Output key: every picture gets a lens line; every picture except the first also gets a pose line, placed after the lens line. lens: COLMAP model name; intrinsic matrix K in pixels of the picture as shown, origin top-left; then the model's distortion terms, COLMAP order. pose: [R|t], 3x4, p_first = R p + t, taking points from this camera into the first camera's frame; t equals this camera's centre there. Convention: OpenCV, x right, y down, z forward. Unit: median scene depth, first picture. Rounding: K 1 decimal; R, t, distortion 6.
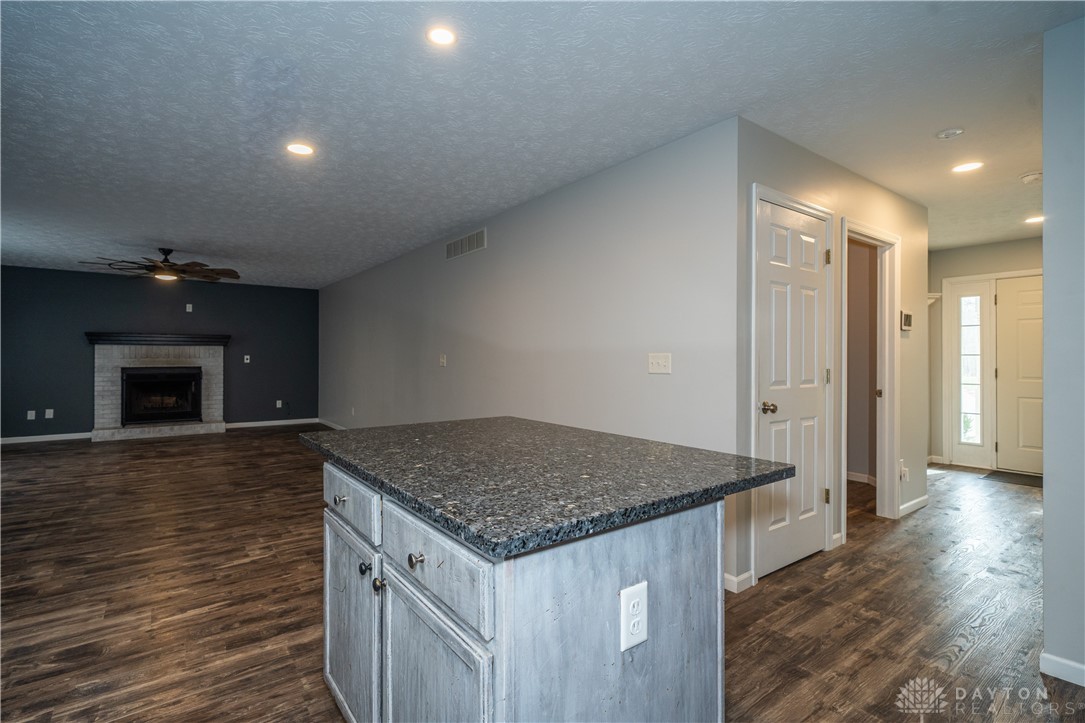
lens RADIAL K [[527.1, 0, 539.9], [0, 527.1, 352.8], [0, 0, 1]] dist [0.000796, 0.000471]
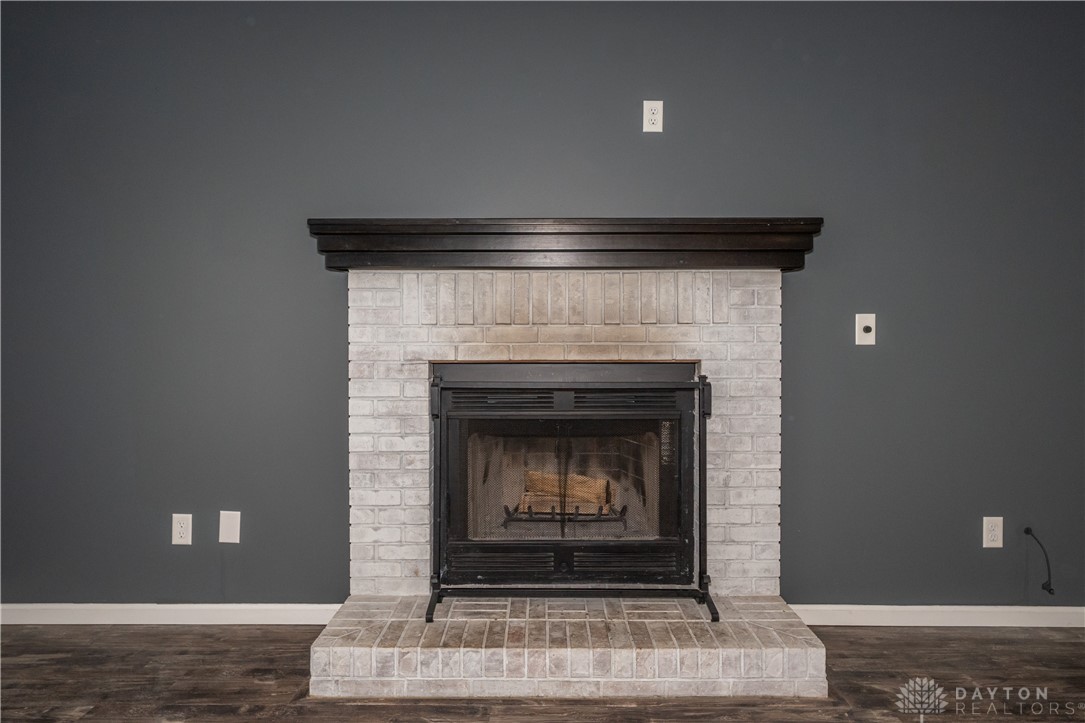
lens RADIAL K [[600.5, 0, 541.4], [0, 600.5, 351.5], [0, 0, 1]] dist [0.000101, 0.000131]
pose [[0.800654, 0.016071, -0.598911, -0.580628], [0.005152, 0.999419, 0.033705, 0.013634], [0.599104, -0.030071, 0.800106, 0.803658]]
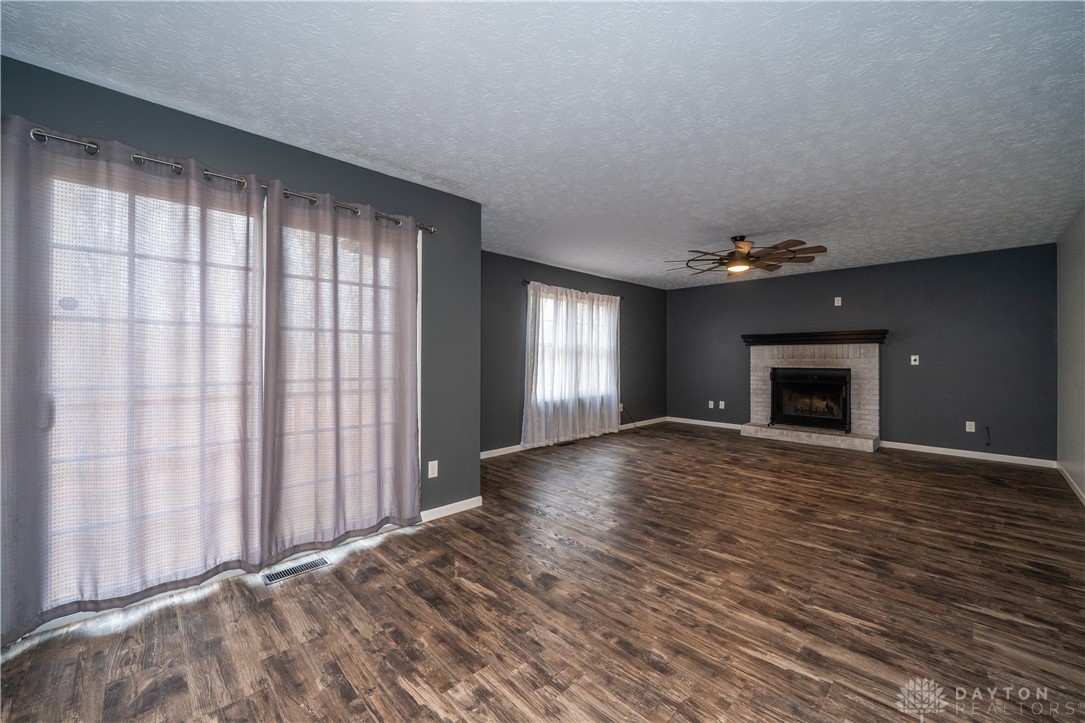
lens RADIAL K [[422.7, 0, 541.6], [0, 422.7, 354.7], [0, 0, 1]] dist [-0.003748, -0.000115]
pose [[0.117222, -0.005755, -0.993089, -0.026779], [0.008771, 0.999950, -0.004759, 0.002909], [0.993067, -0.008153, 0.117266, 0.458048]]
